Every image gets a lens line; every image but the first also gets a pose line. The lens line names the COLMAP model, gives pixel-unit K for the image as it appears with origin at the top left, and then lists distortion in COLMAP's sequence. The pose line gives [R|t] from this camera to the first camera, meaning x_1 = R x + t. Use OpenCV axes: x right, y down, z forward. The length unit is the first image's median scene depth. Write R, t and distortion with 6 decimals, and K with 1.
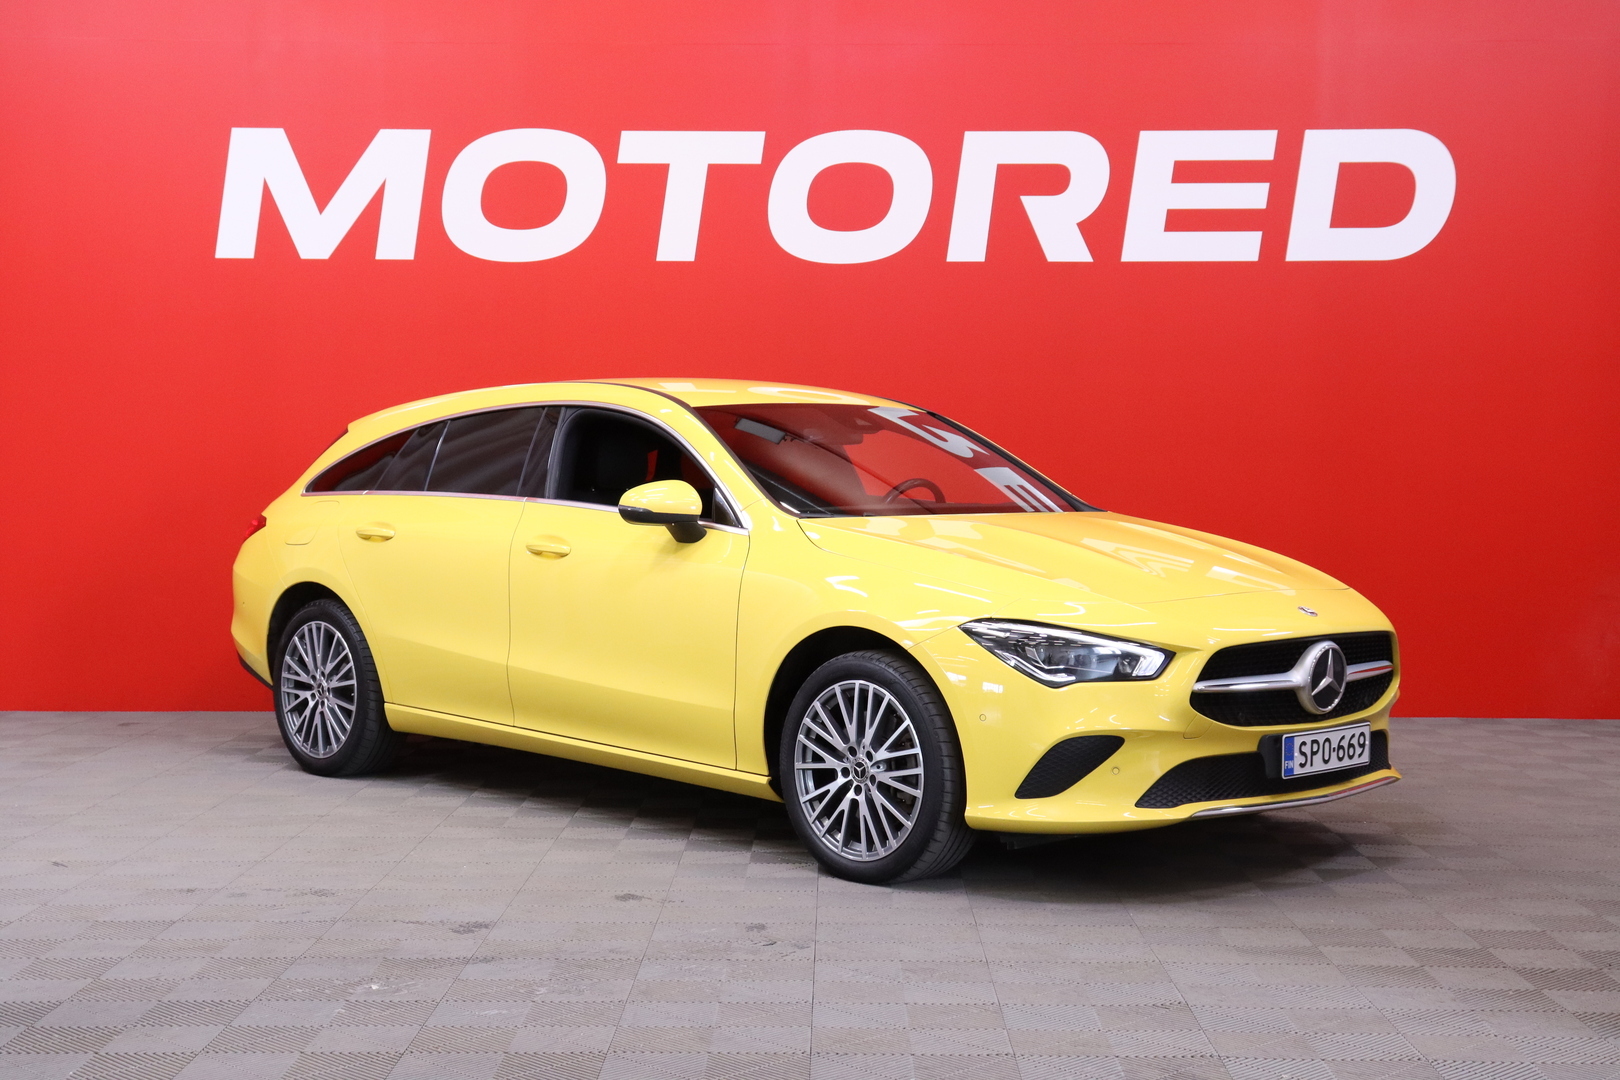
lens RADIAL K [[2302.0, 0, 811.9], [0, 2302.0, 543.9], [0, 0, 1]] dist [0.195967, 0.000000]
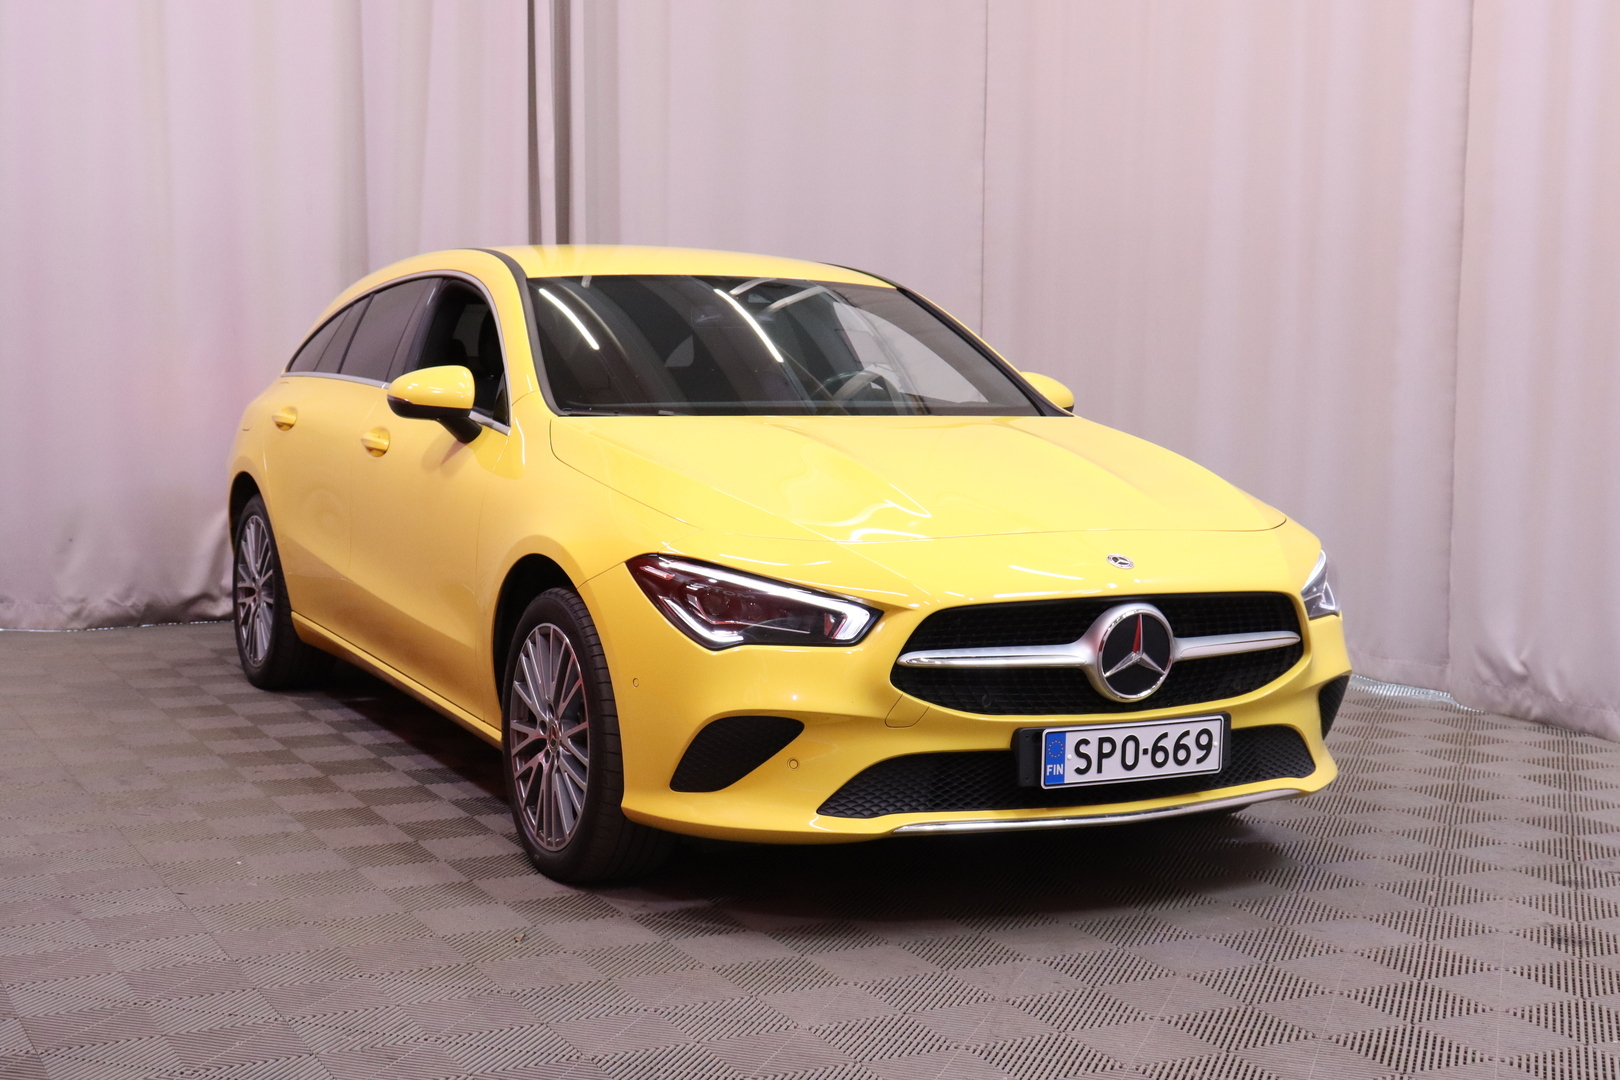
lens RADIAL K [[2219.8, 0, 797.7], [0, 2219.8, 573.5], [0, 0, 1]] dist [0.056680, 0.000000]
pose [[0.949097, 0.048681, -0.311200, 0.342459], [-0.029031, 0.997299, 0.067466, -0.011832], [0.313643, -0.054997, 0.947947, 0.311379]]
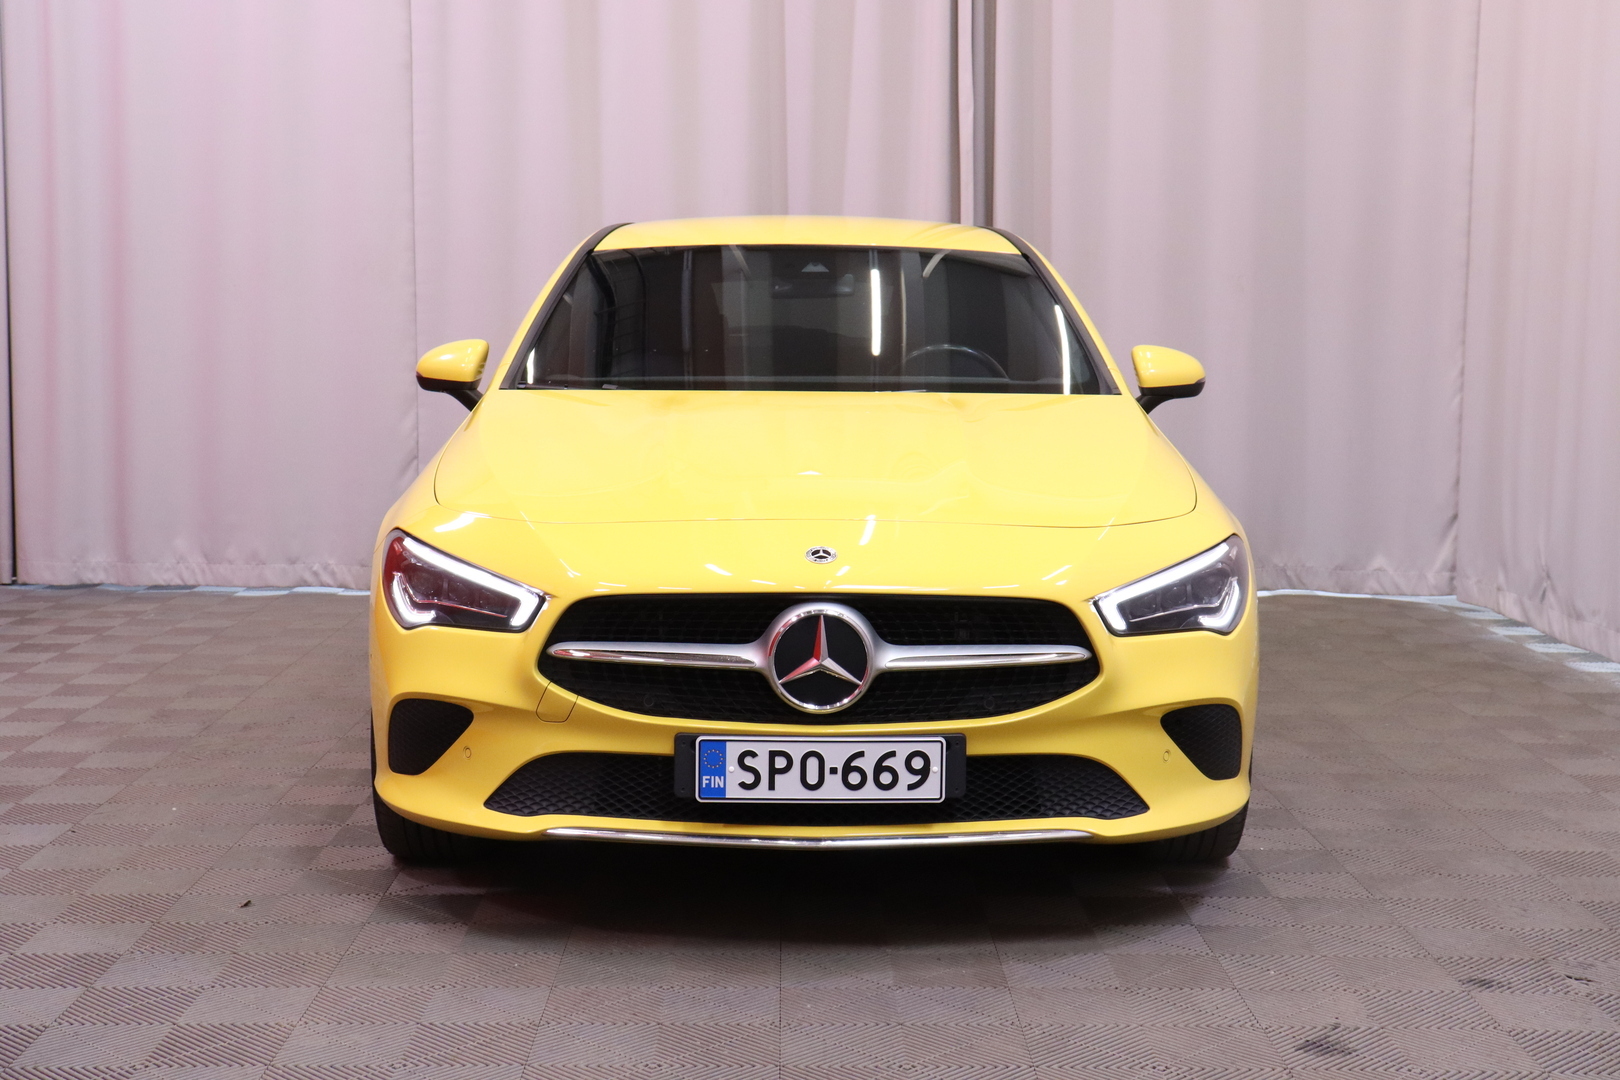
lens RADIAL K [[2219.8, 0, 804.8], [0, 2219.8, 495.0], [0, 0, 1]] dist [0.056680, 0.000000]
pose [[0.704633, 0.065274, -0.706563, 0.665072], [-0.034562, 0.997735, 0.057705, -0.024359], [0.708730, -0.016240, 0.705293, 0.569952]]
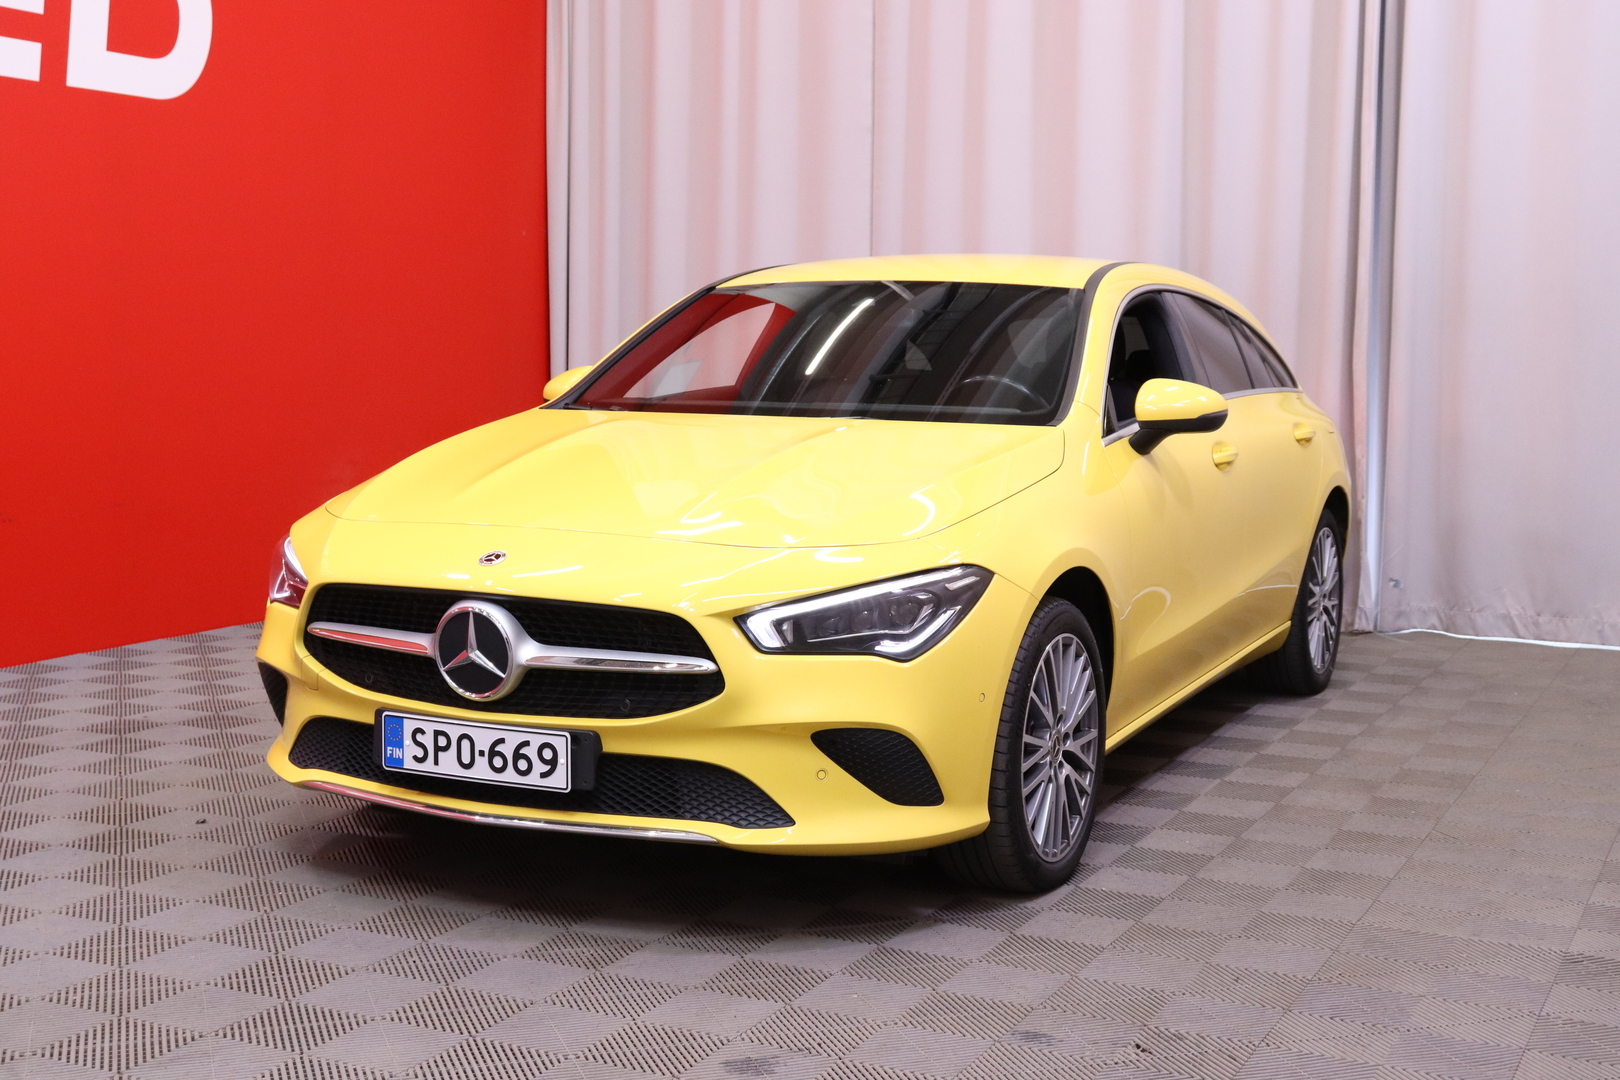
lens RADIAL K [[2053.4, 0, 804.8], [0, 2053.4, 540.2], [0, 0, 1]] dist [-0.023443, 0.000000]
pose [[0.309848, 0.096314, -0.945895, 0.862972], [-0.051414, 0.995098, 0.084482, -0.035939], [0.949395, 0.022456, 0.313280, 0.913755]]
